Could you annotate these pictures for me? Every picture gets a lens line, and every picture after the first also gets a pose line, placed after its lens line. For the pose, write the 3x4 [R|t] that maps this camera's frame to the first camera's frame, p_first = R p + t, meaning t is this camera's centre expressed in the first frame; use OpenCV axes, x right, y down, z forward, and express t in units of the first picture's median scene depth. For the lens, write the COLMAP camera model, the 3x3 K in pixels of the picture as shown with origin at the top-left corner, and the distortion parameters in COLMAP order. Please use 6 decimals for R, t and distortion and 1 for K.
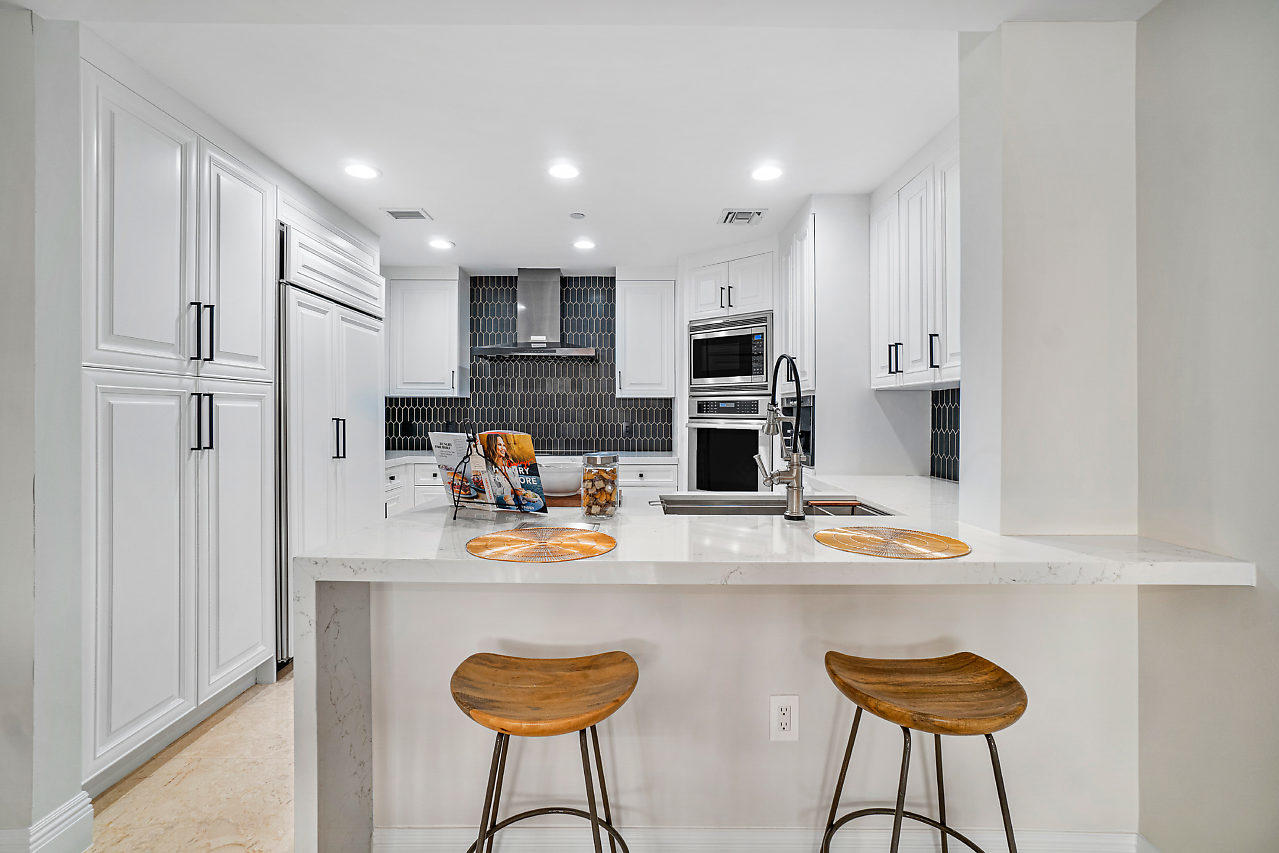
lens RADIAL K [[571.4, 0, 639.4], [0, 571.4, 415.4], [0, 0, 1]] dist [-0.001521, 0.000173]
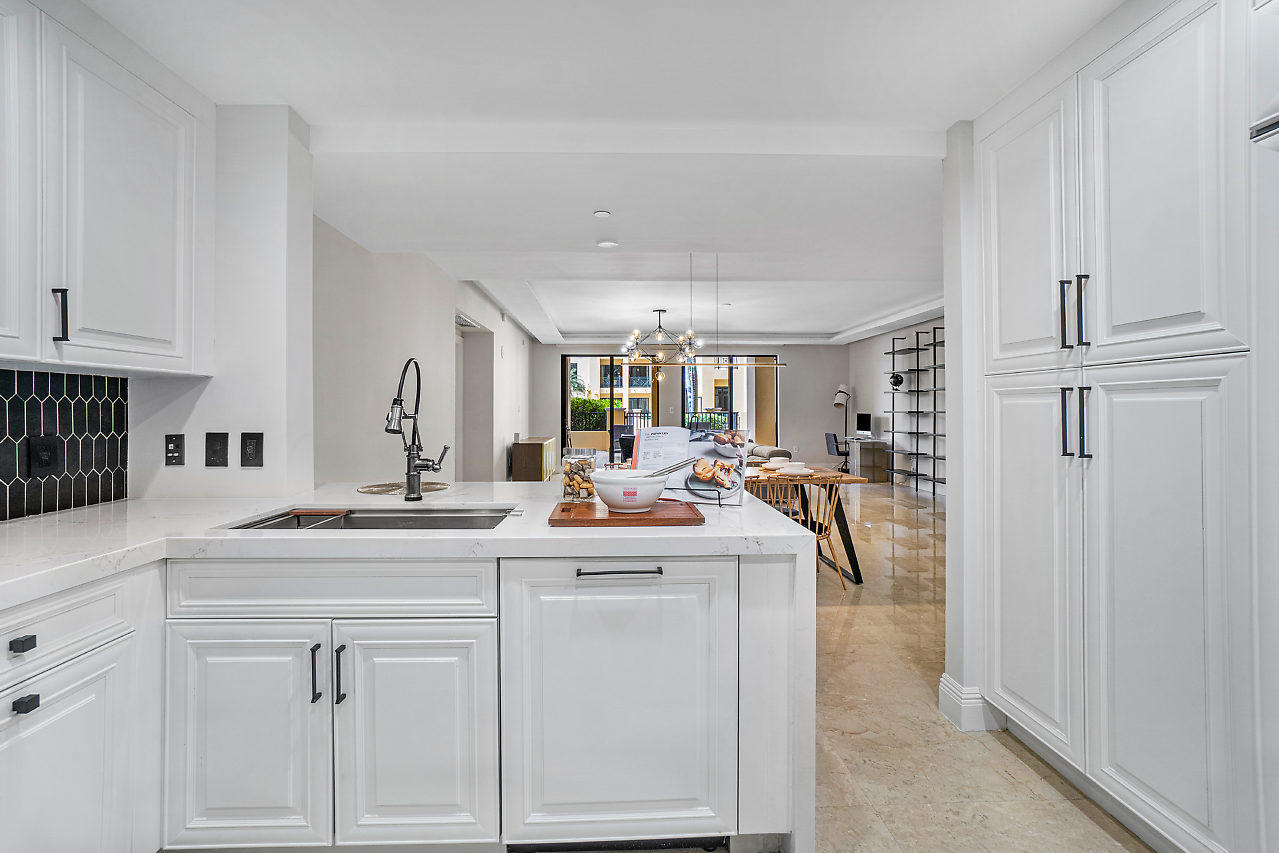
lens RADIAL K [[571.4, 0, 639.4], [0, 571.4, 416.9], [0, 0, 1]] dist [-0.001521, 0.000173]
pose [[-0.999713, -0.000614, -0.023933, -0.061967], [-0.000635, 0.999999, 0.000864, 0.001470], [0.023933, 0.000879, -0.999713, 0.893301]]
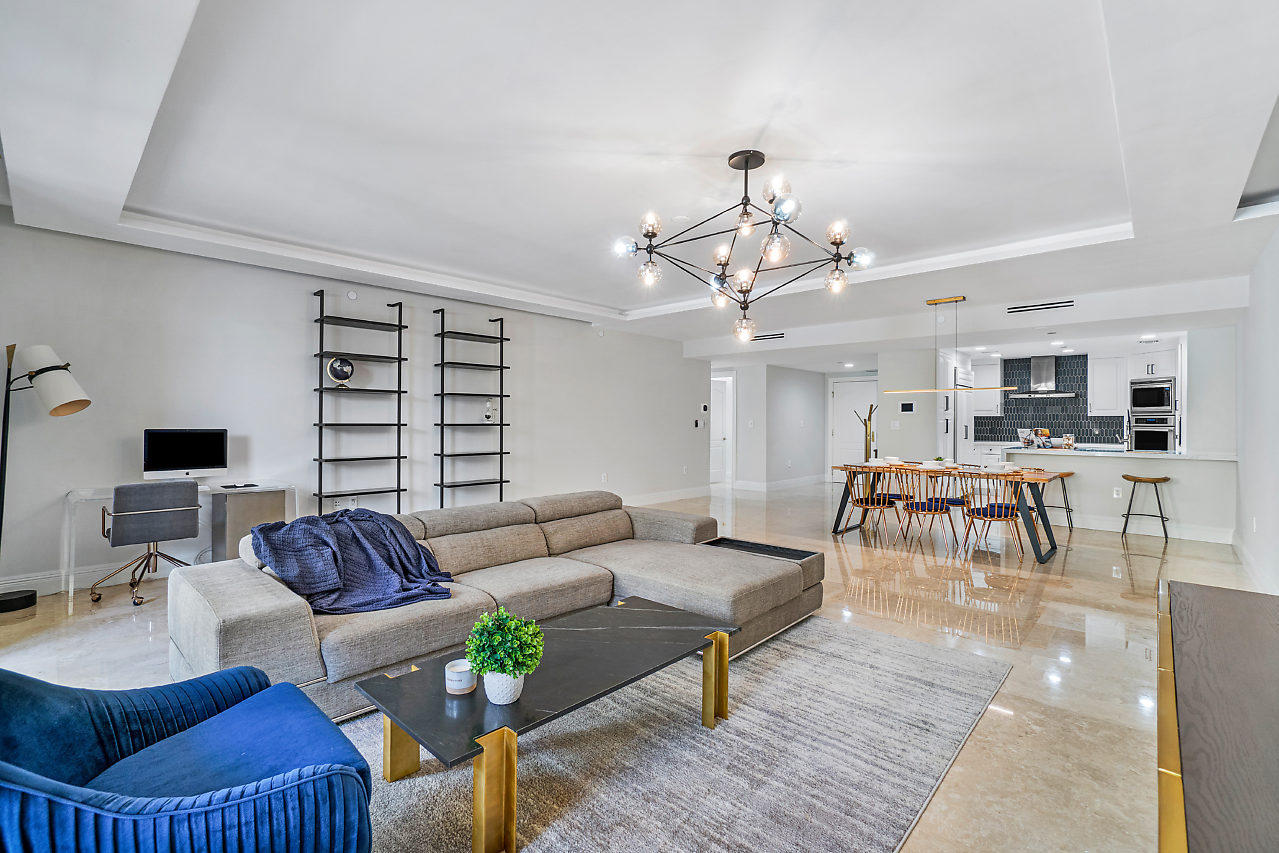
lens RADIAL K [[571.4, 0, 639.2], [0, 571.4, 423.9], [0, 0, 1]] dist [-0.001521, 0.000173]
pose [[0.726355, 0.005625, -0.687297, 0.239941], [-0.003379, 0.999984, 0.004613, -0.006846], [0.687311, -0.001028, 0.726362, -1.936389]]
